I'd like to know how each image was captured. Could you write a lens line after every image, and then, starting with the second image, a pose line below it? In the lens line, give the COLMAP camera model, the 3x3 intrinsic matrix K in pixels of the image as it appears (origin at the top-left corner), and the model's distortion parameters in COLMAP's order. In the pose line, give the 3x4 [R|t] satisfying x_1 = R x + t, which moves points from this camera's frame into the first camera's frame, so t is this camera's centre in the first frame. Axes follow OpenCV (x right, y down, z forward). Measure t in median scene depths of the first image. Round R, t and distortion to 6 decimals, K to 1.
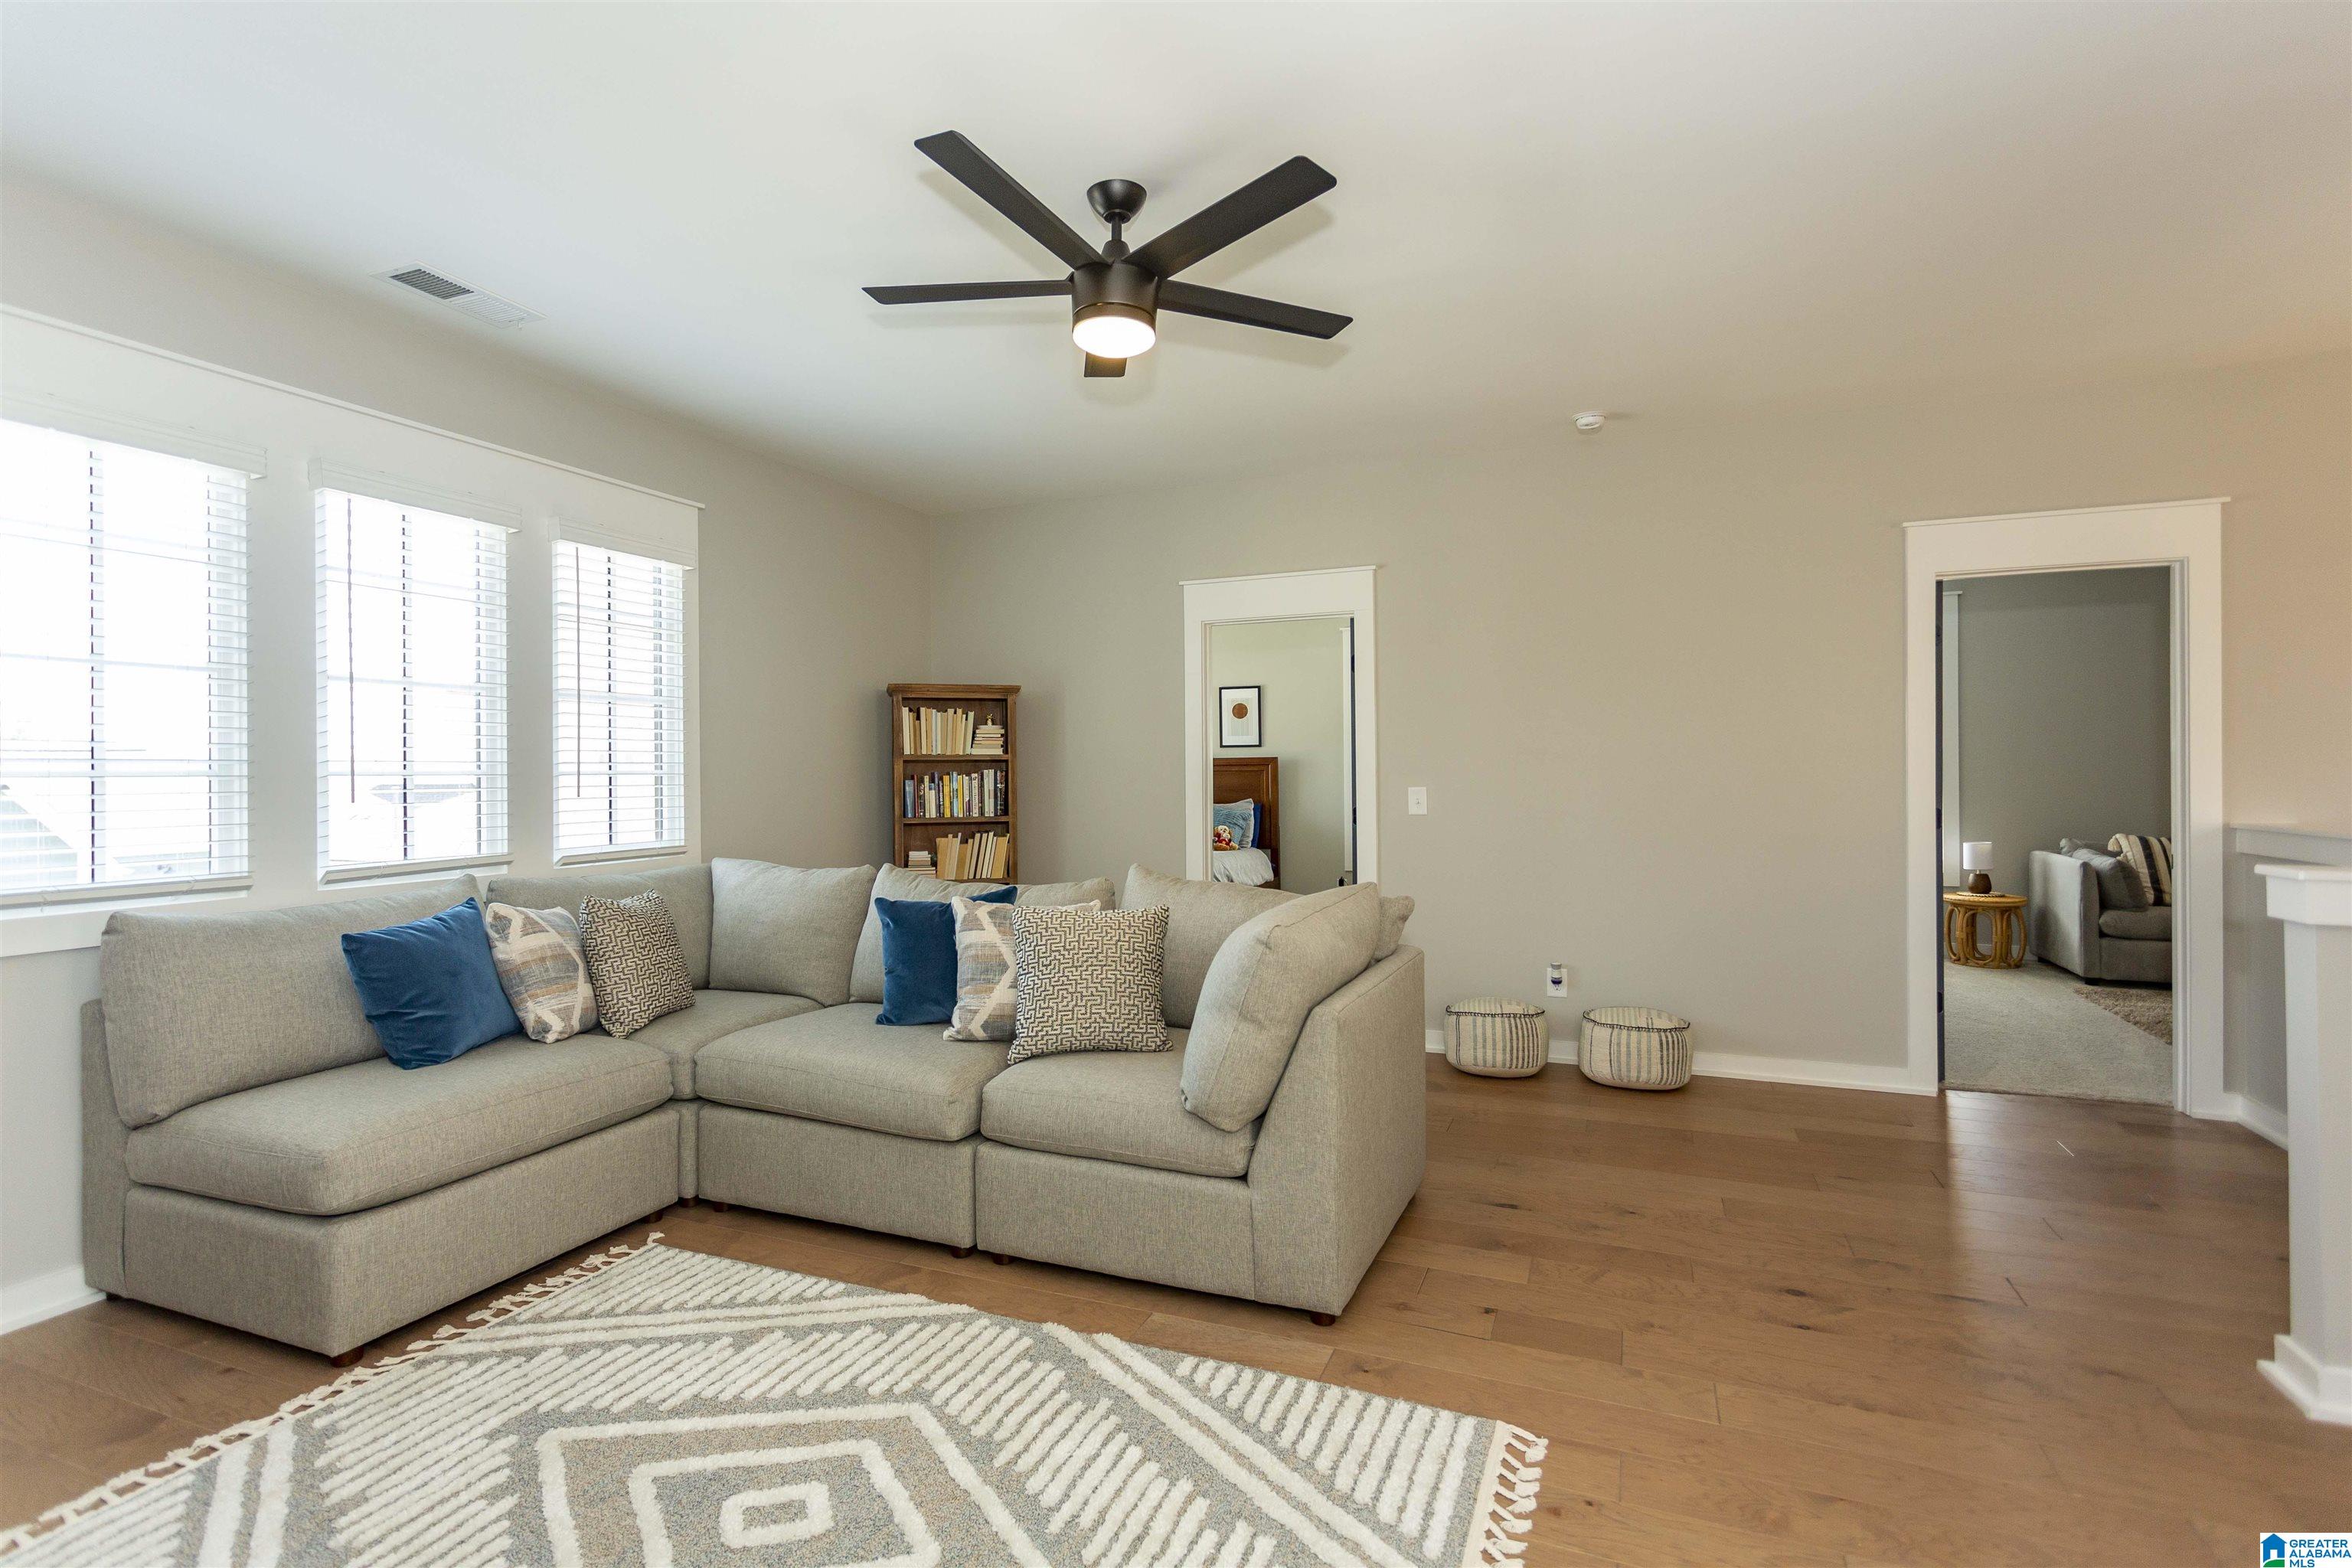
lens RADIAL K [[1109.4, 0, 1186.3], [0, 1109.4, 773.6], [0, 0, 1]] dist [-0.001074, 0.002449]
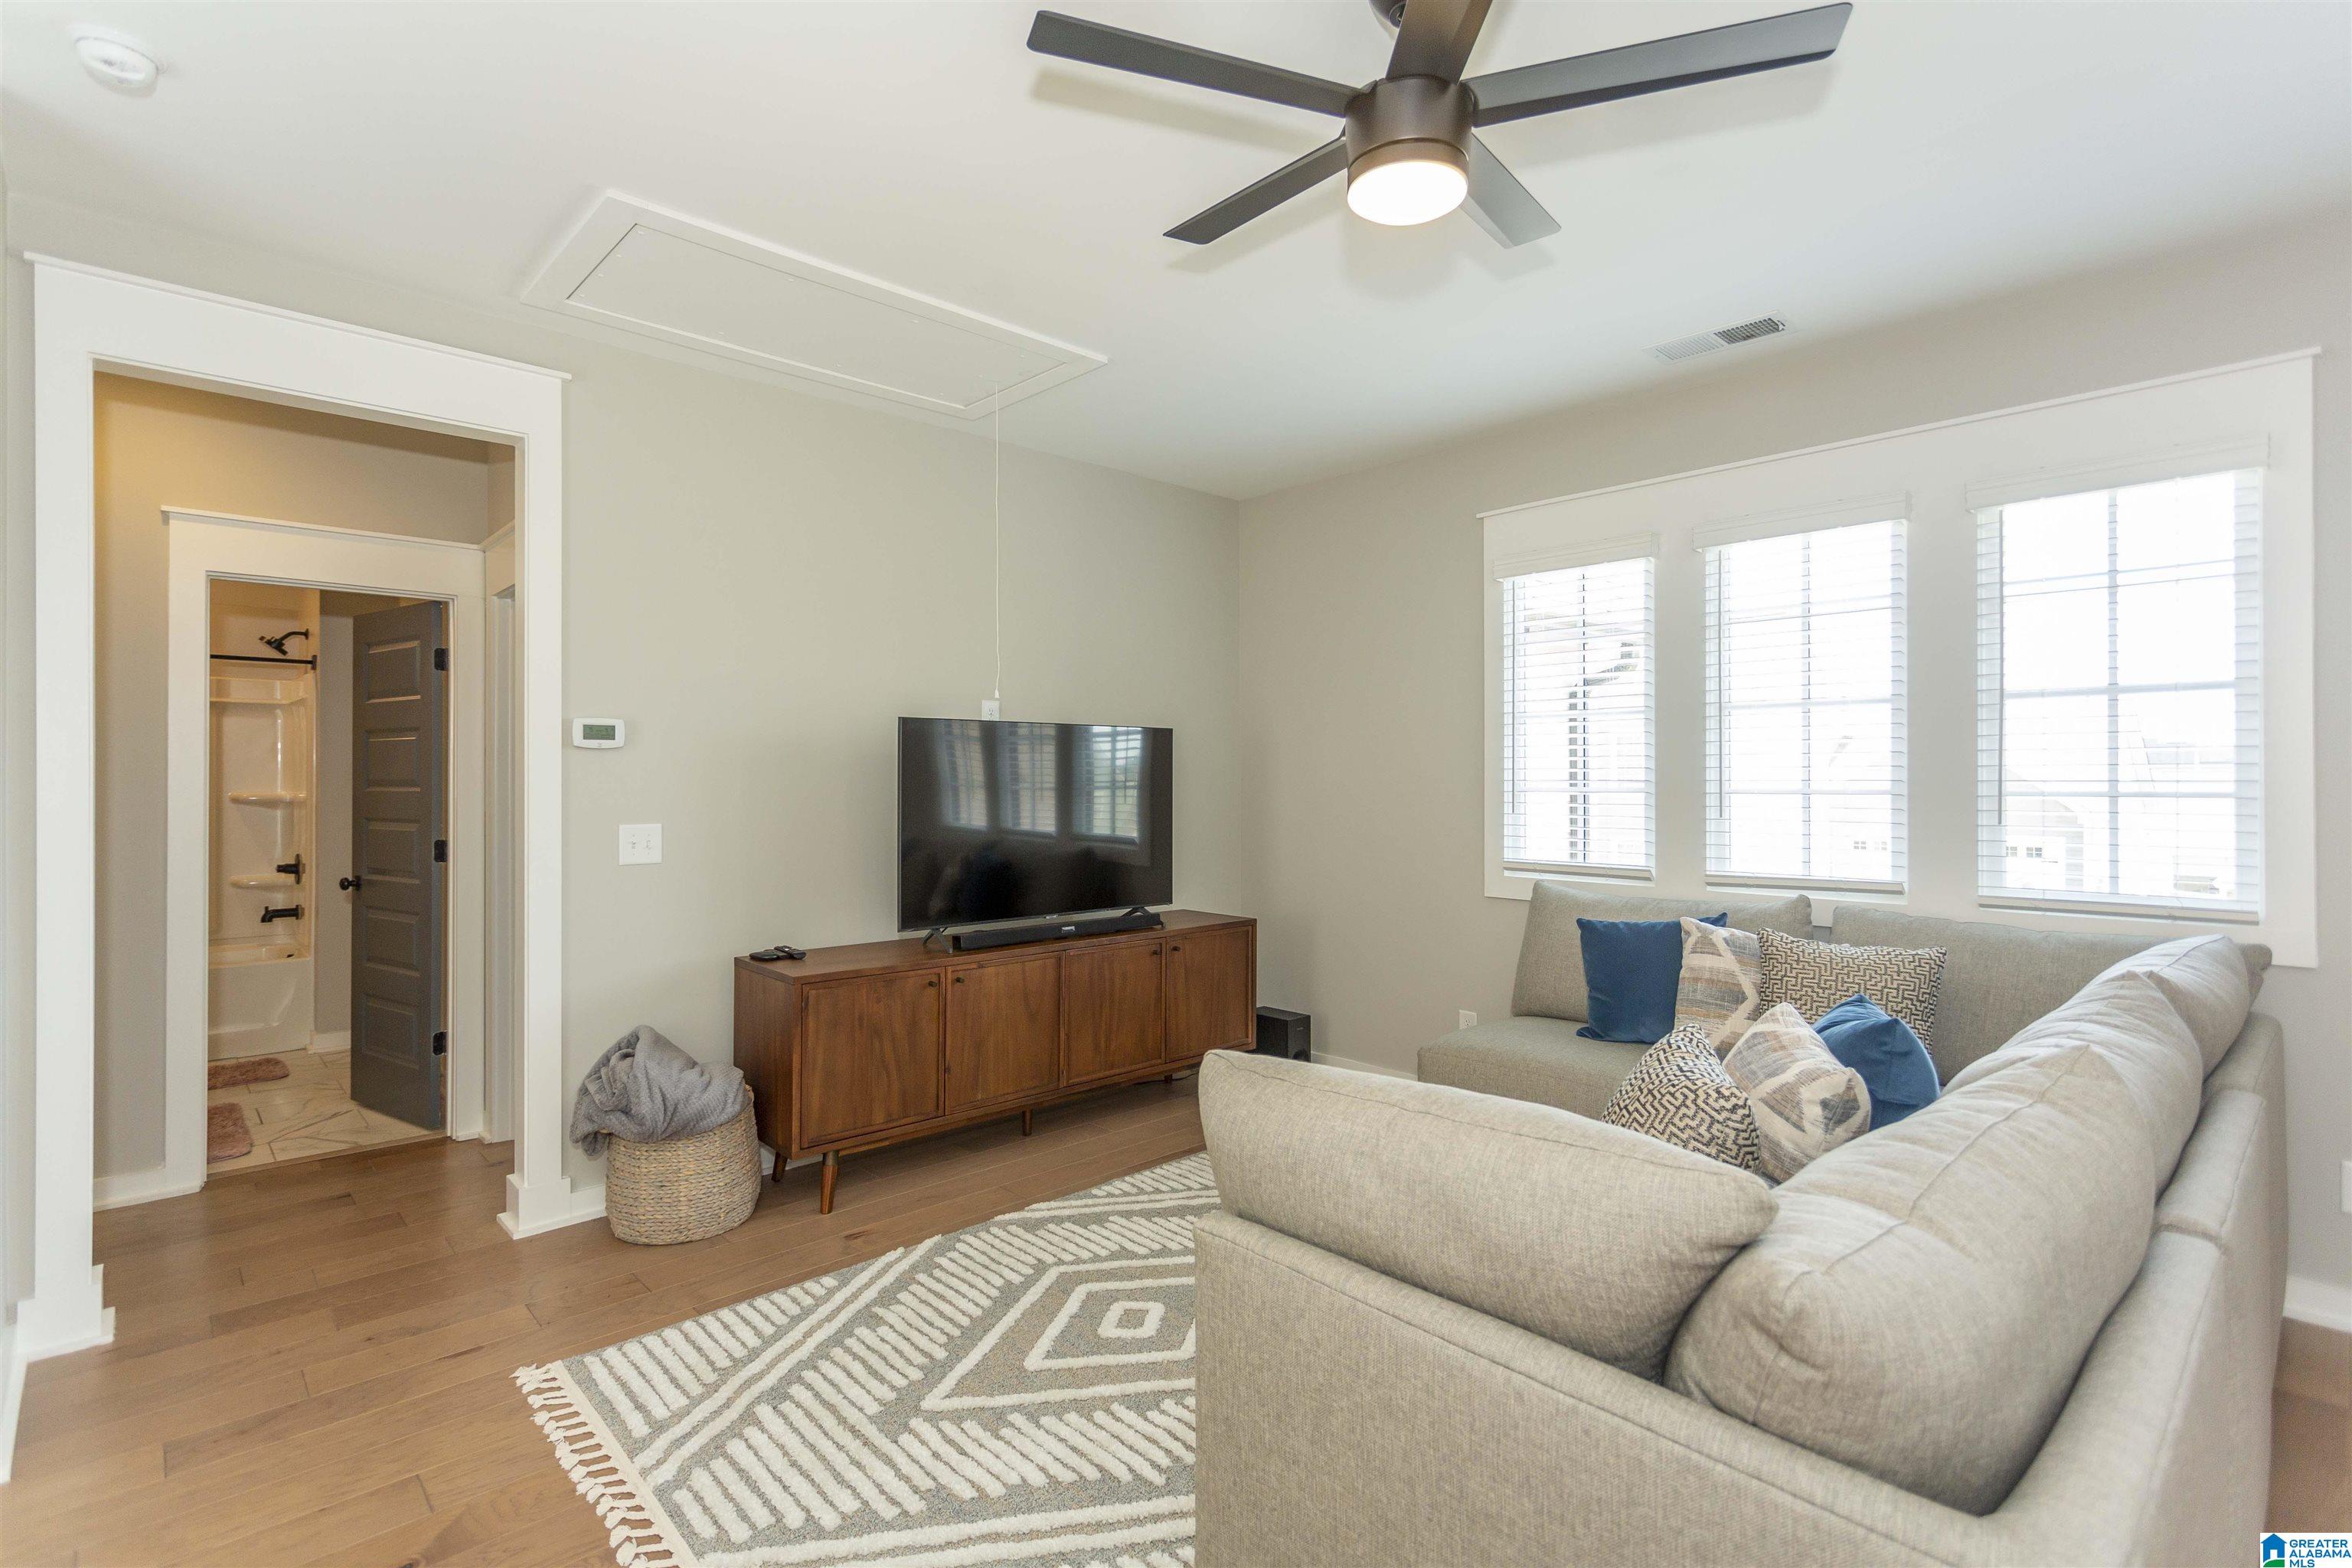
lens RADIAL K [[1109.4, 0, 1160.4], [0, 1109.4, 783.3], [0, 0, 1]] dist [-0.001074, 0.002449]
pose [[-0.427820, 0.009857, -0.903810, 0.603400], [0.004413, 0.999951, 0.008816, -0.025774], [0.903853, -0.000216, -0.427843, 1.095962]]
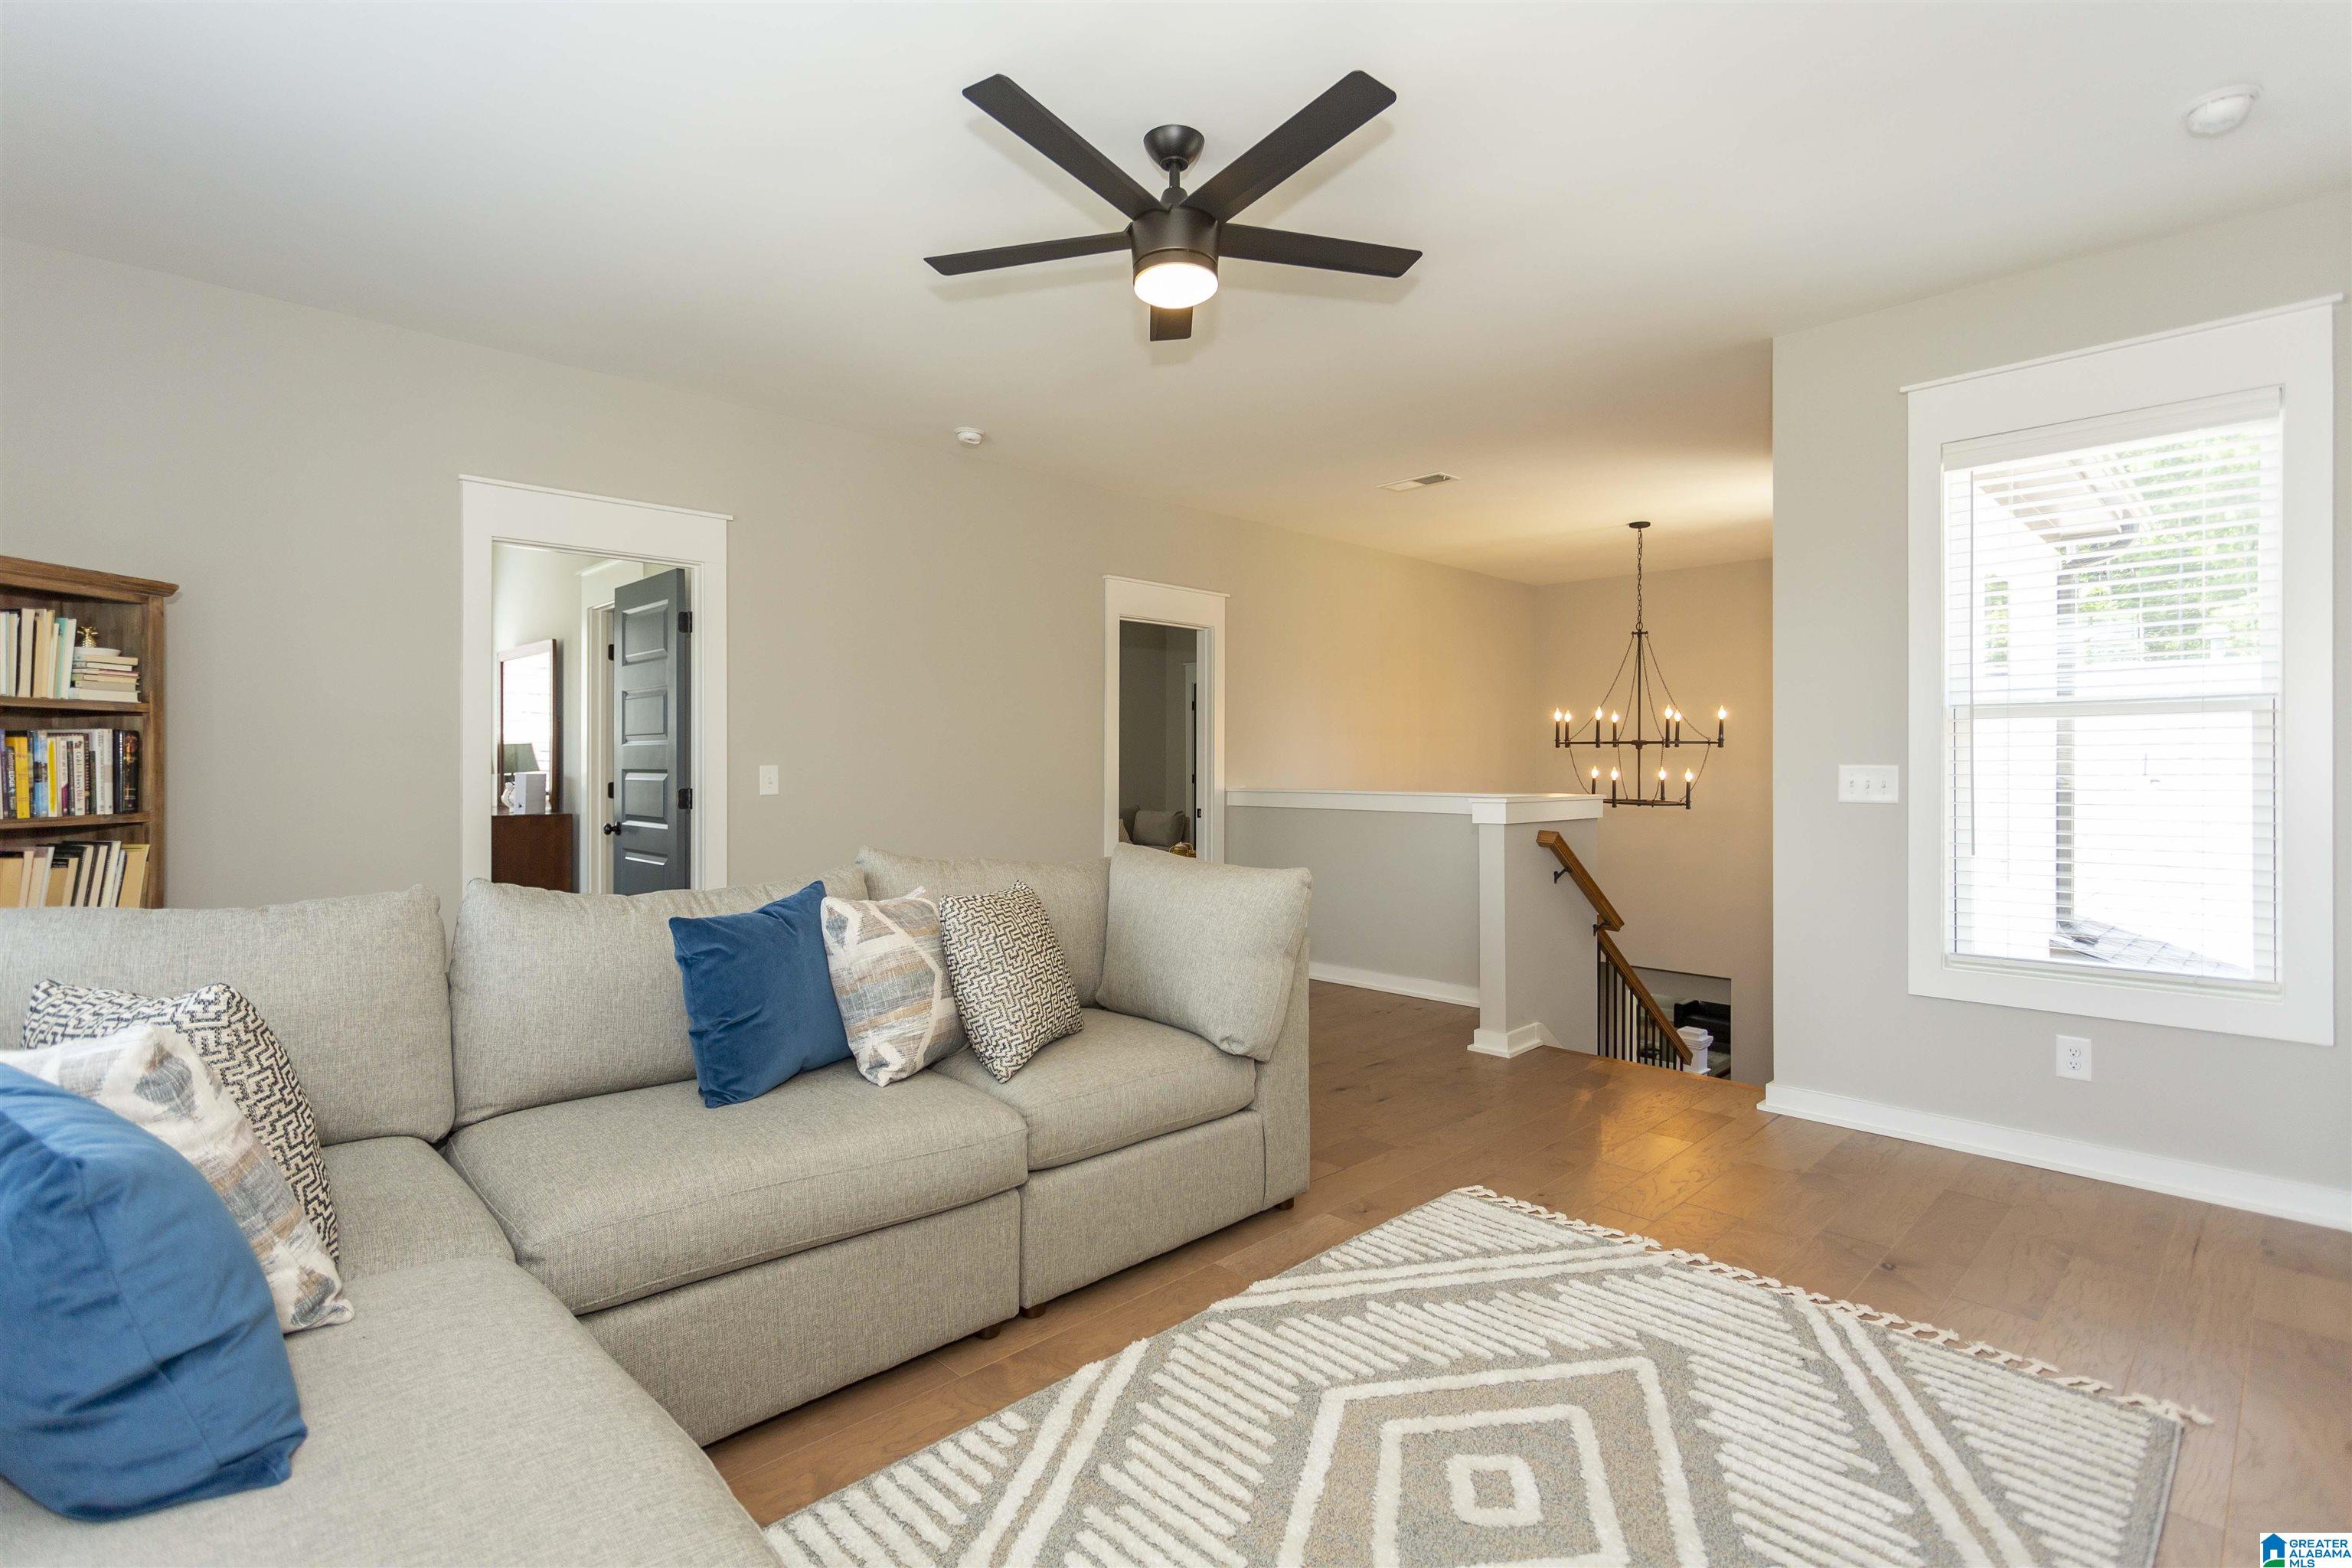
lens RADIAL K [[1109.4, 0, 1175.2], [0, 1109.4, 760.8], [0, 0, 1]] dist [-0.001074, 0.002449]
pose [[0.398640, 0.012085, 0.917028, -0.908315], [-0.002851, 0.999925, -0.011938, 0.033810], [-0.917103, 0.002145, 0.398645, 0.577376]]
